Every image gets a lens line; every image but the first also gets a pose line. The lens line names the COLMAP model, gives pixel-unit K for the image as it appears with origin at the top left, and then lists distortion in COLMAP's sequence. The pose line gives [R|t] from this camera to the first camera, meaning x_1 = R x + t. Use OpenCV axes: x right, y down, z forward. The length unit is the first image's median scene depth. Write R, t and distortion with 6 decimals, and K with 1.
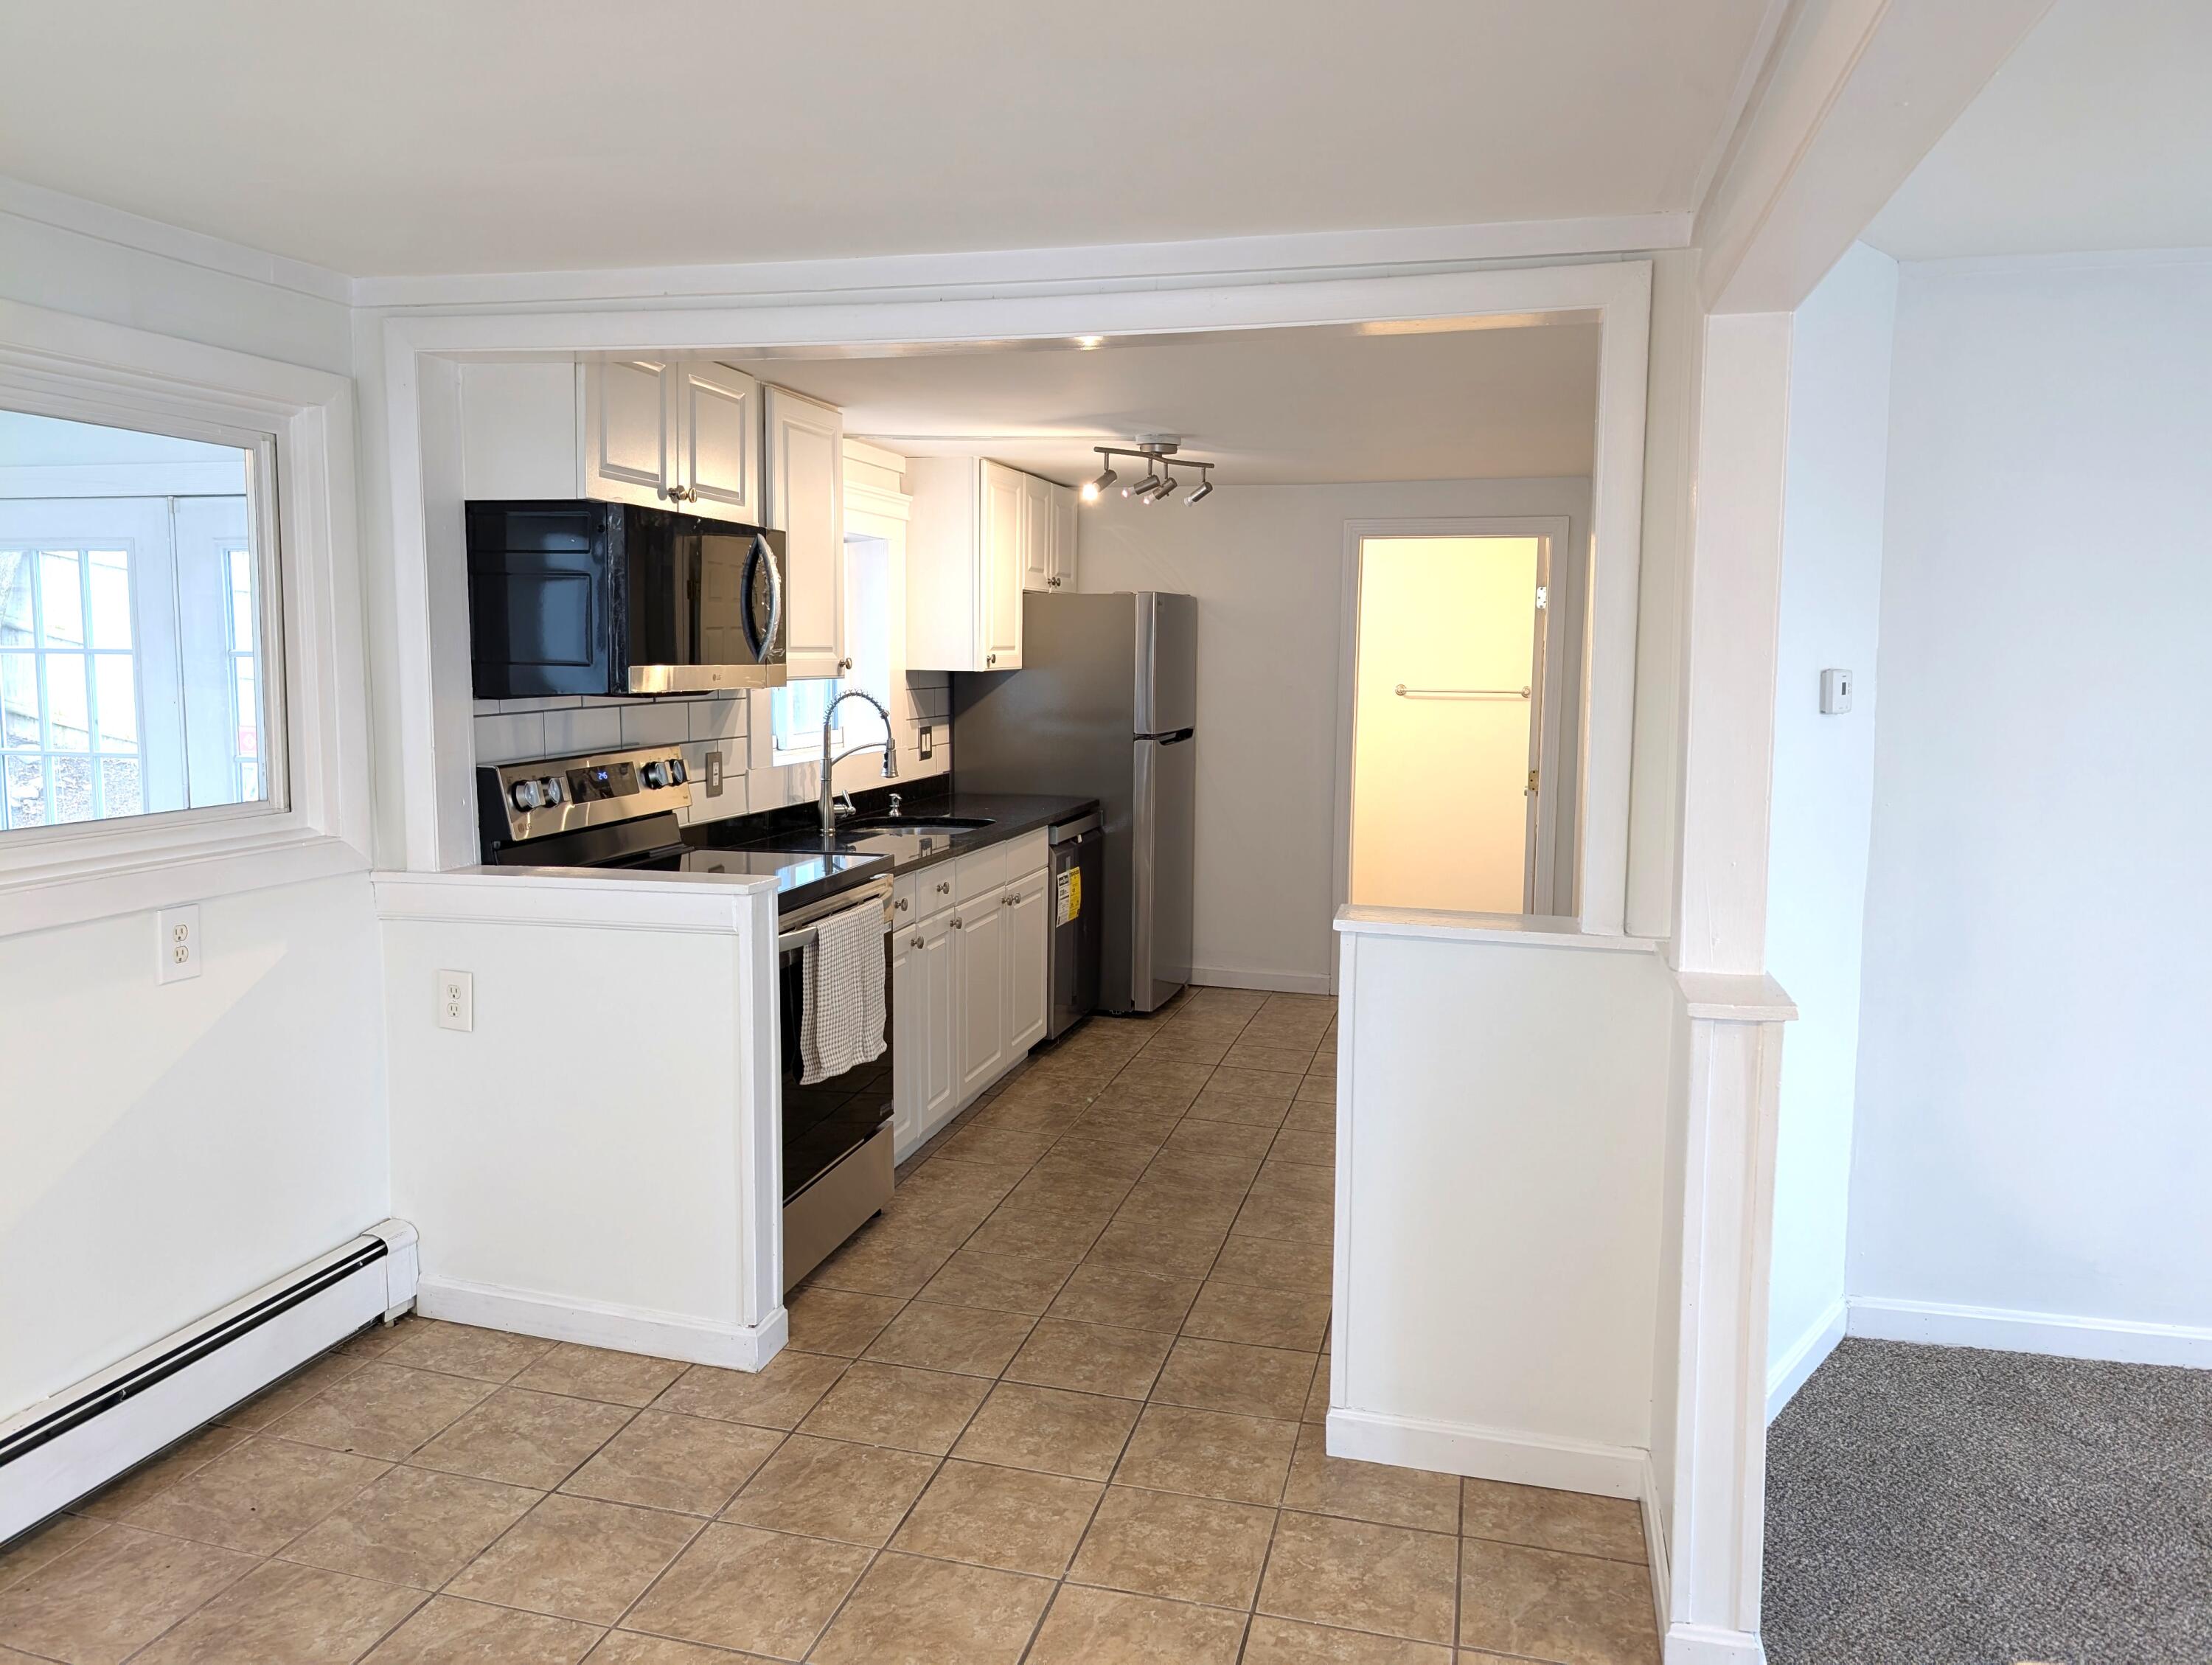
lens RADIAL K [[1579.8, 0, 1094.8], [0, 1579.8, 783.1], [0, 0, 1]] dist [0.011468, -0.011211]
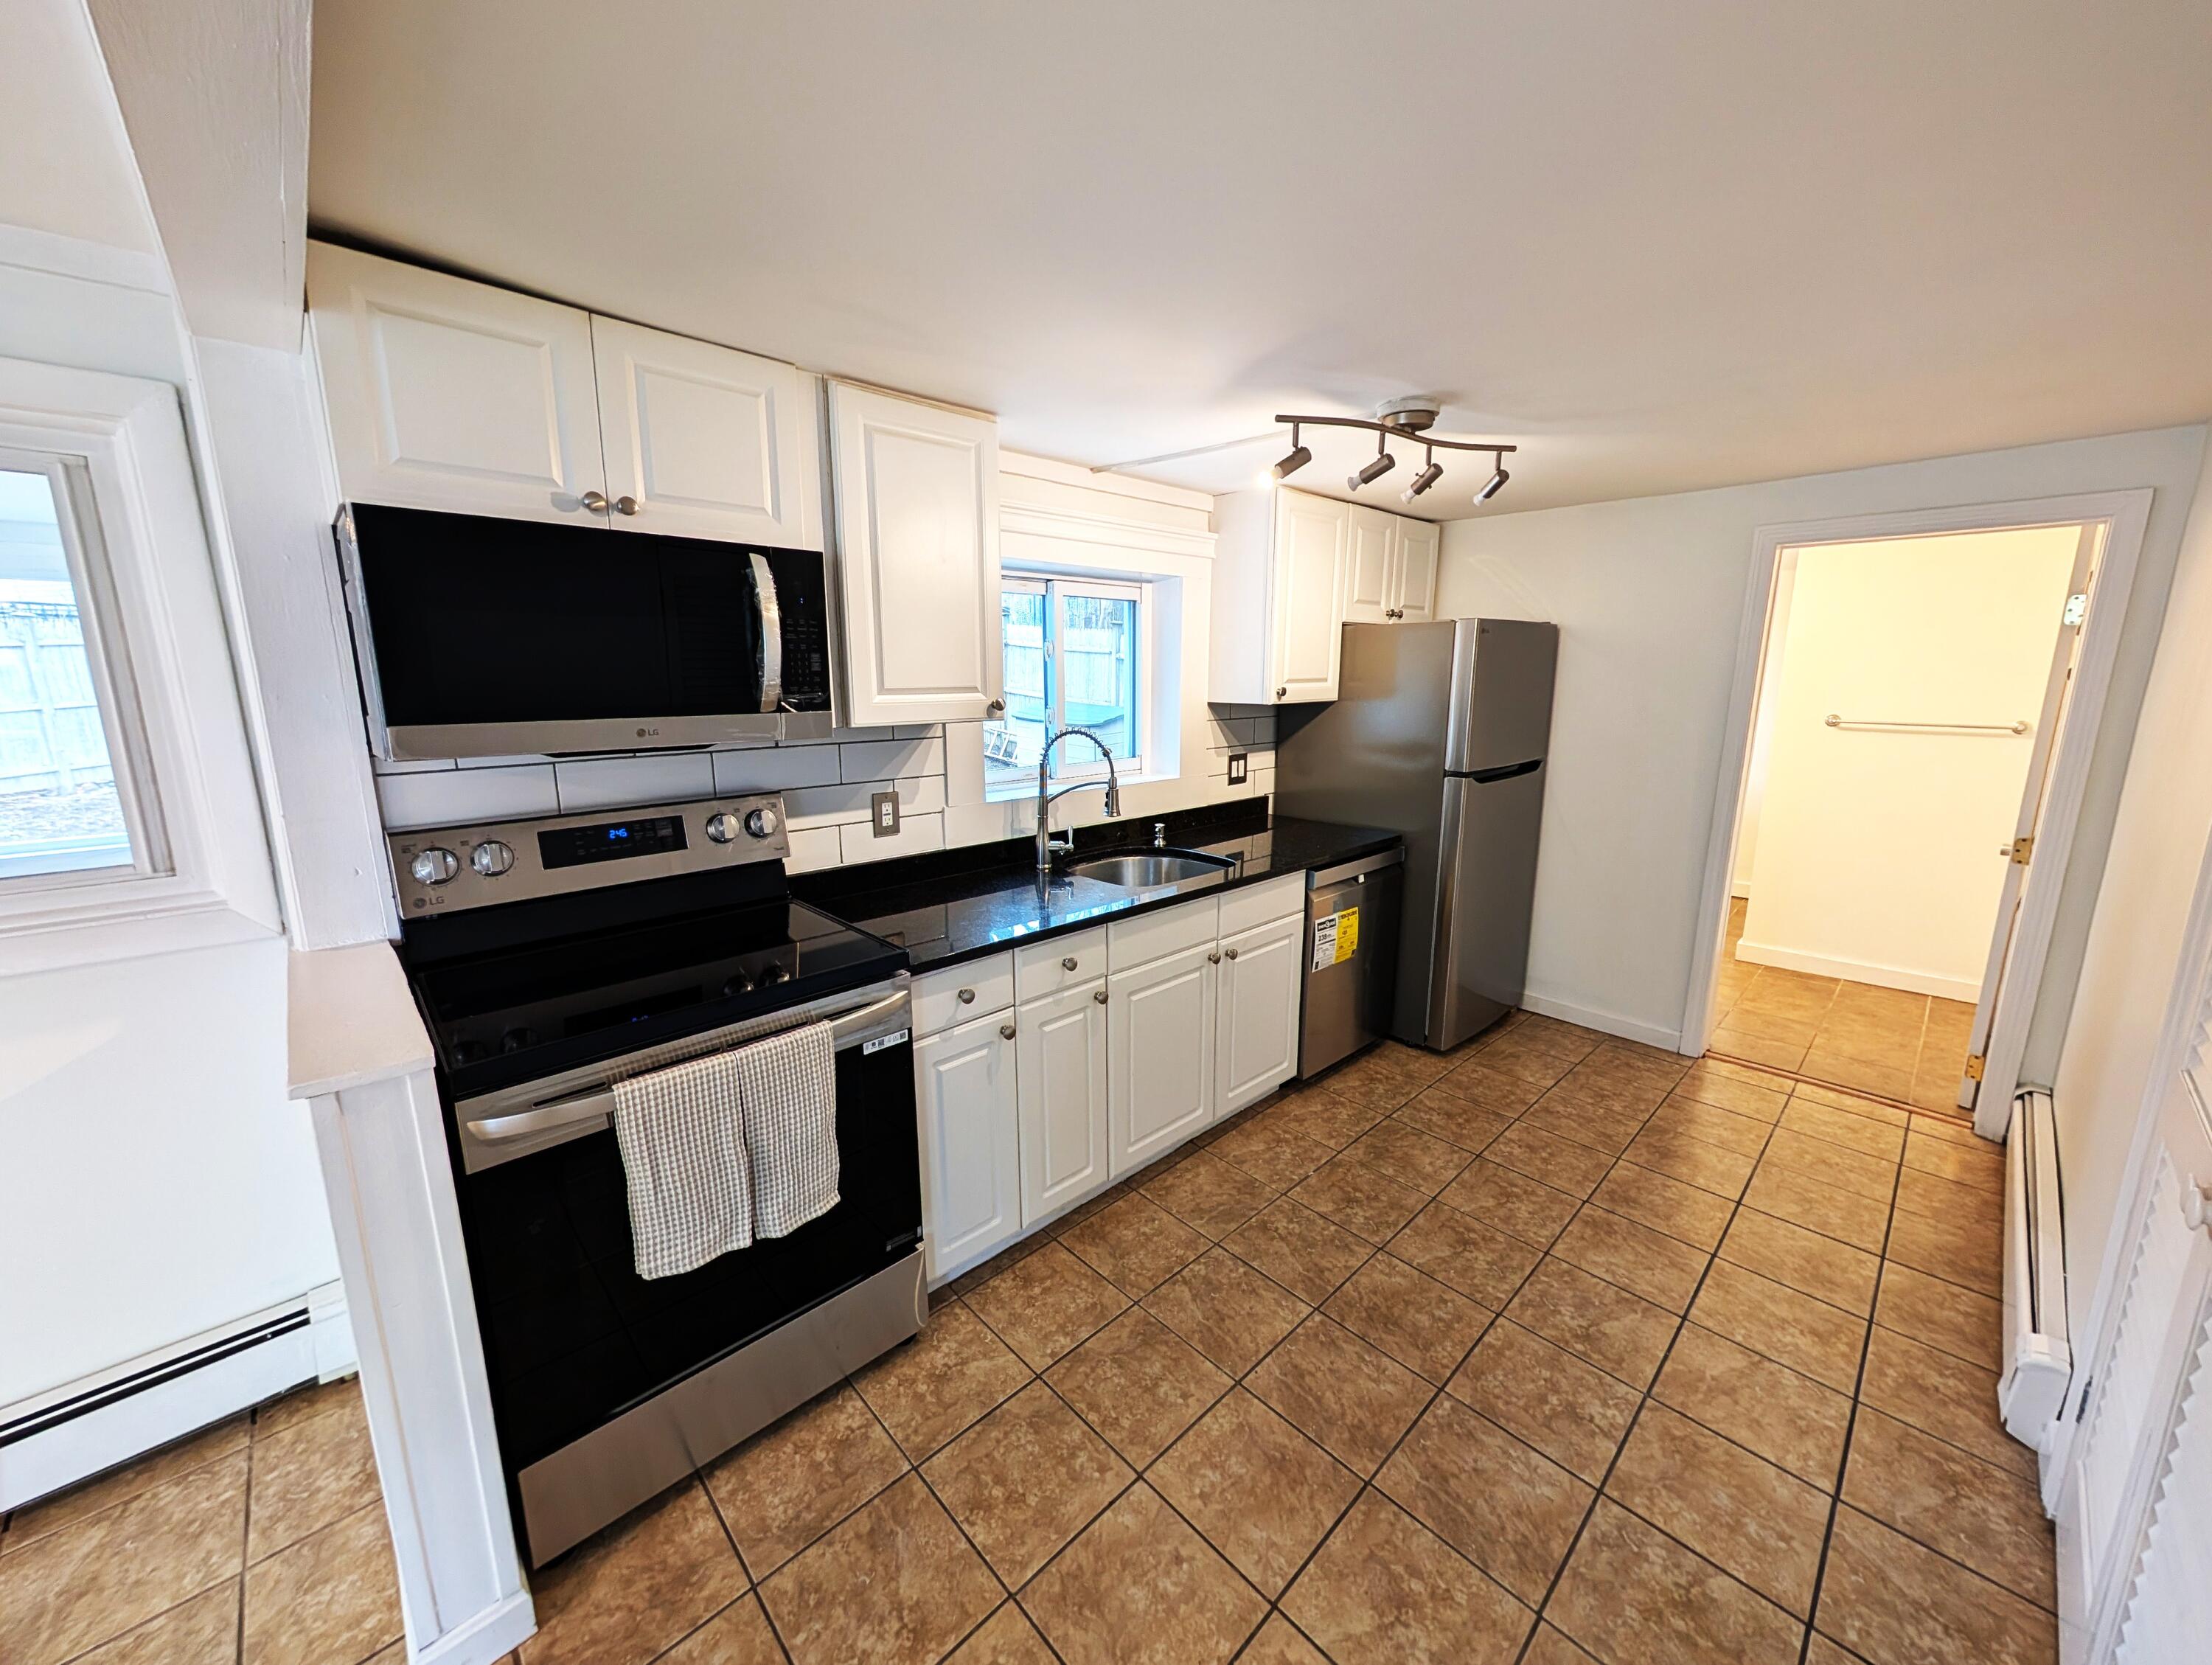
lens RADIAL K [[832.8, 0, 1107.7], [0, 832.8, 825.0], [0, 0, 1]] dist [-0.002584, 0.000348]
pose [[0.851002, 0.088580, -0.517638, 0.171102], [-0.037358, 0.993386, 0.108575, -0.067595], [0.523832, -0.073059, 0.848682, 0.681843]]
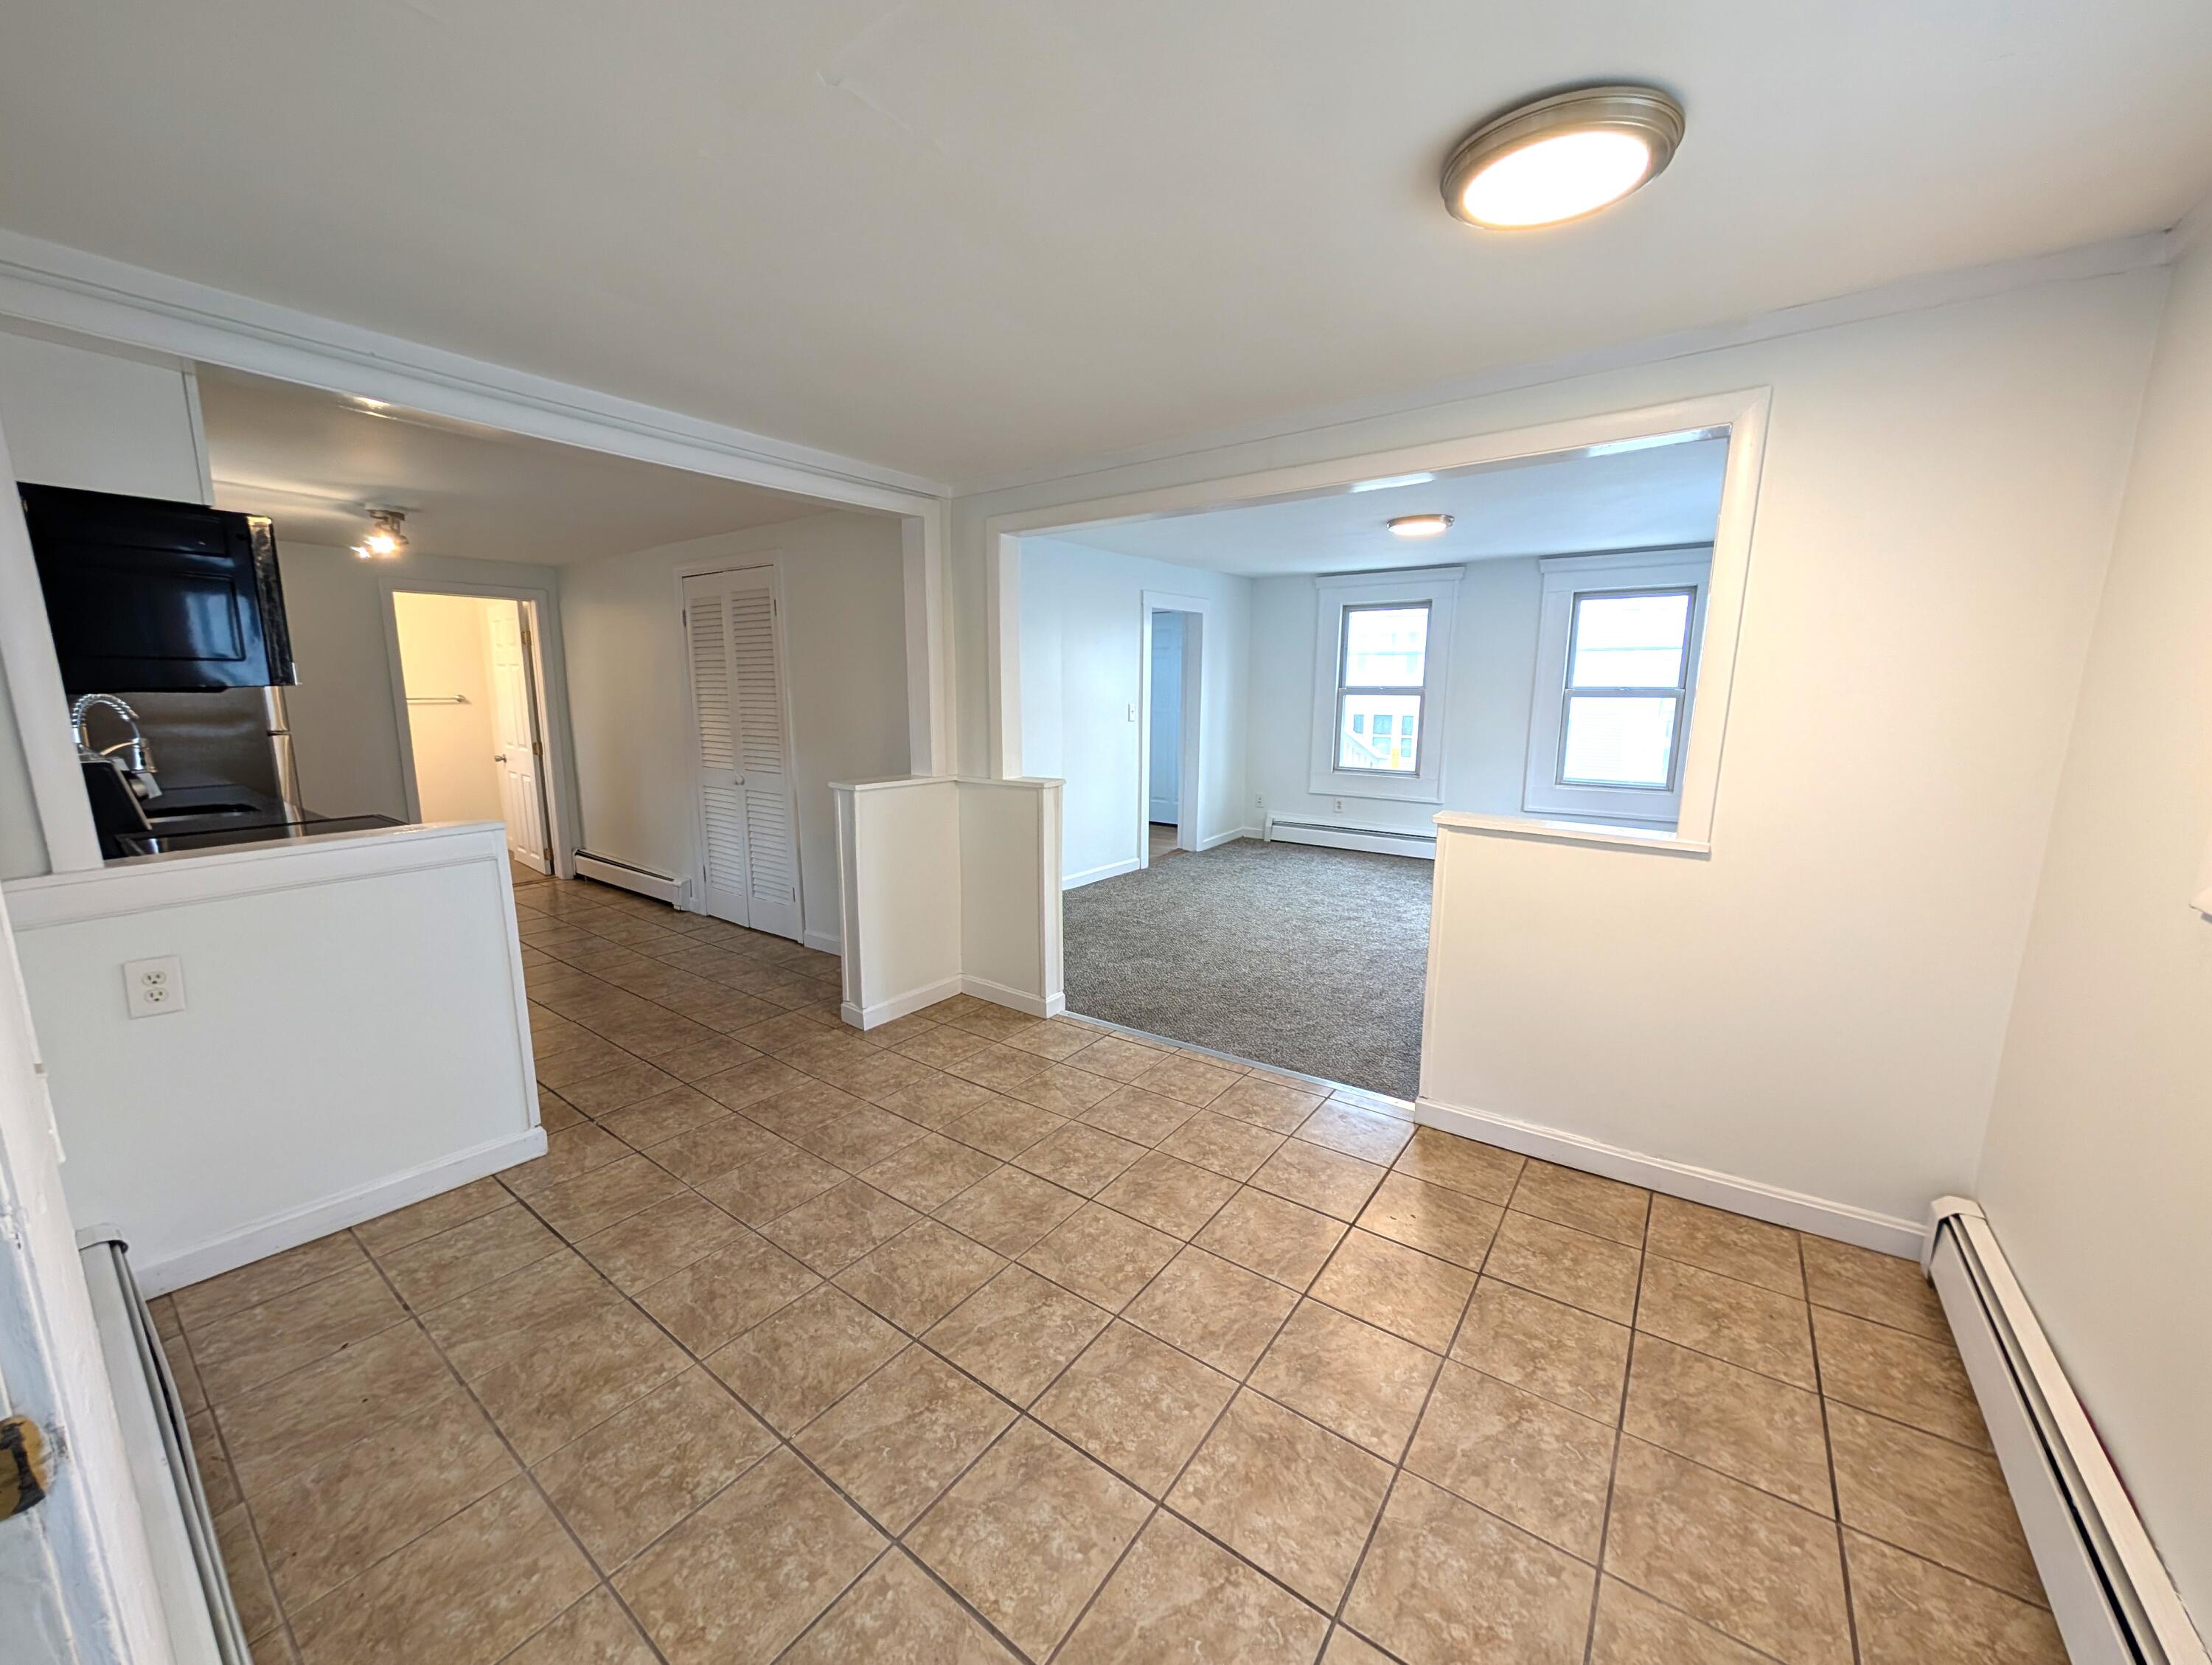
lens RADIAL K [[832.8, 0, 1105.1], [0, 832.8, 831.1], [0, 0, 1]] dist [-0.002584, 0.000348]
pose [[0.367162, -0.165238, 0.915363, -0.537927], [0.079081, 0.986077, 0.146283, 0.005722], [-0.926789, 0.018679, 0.375117, 0.181040]]
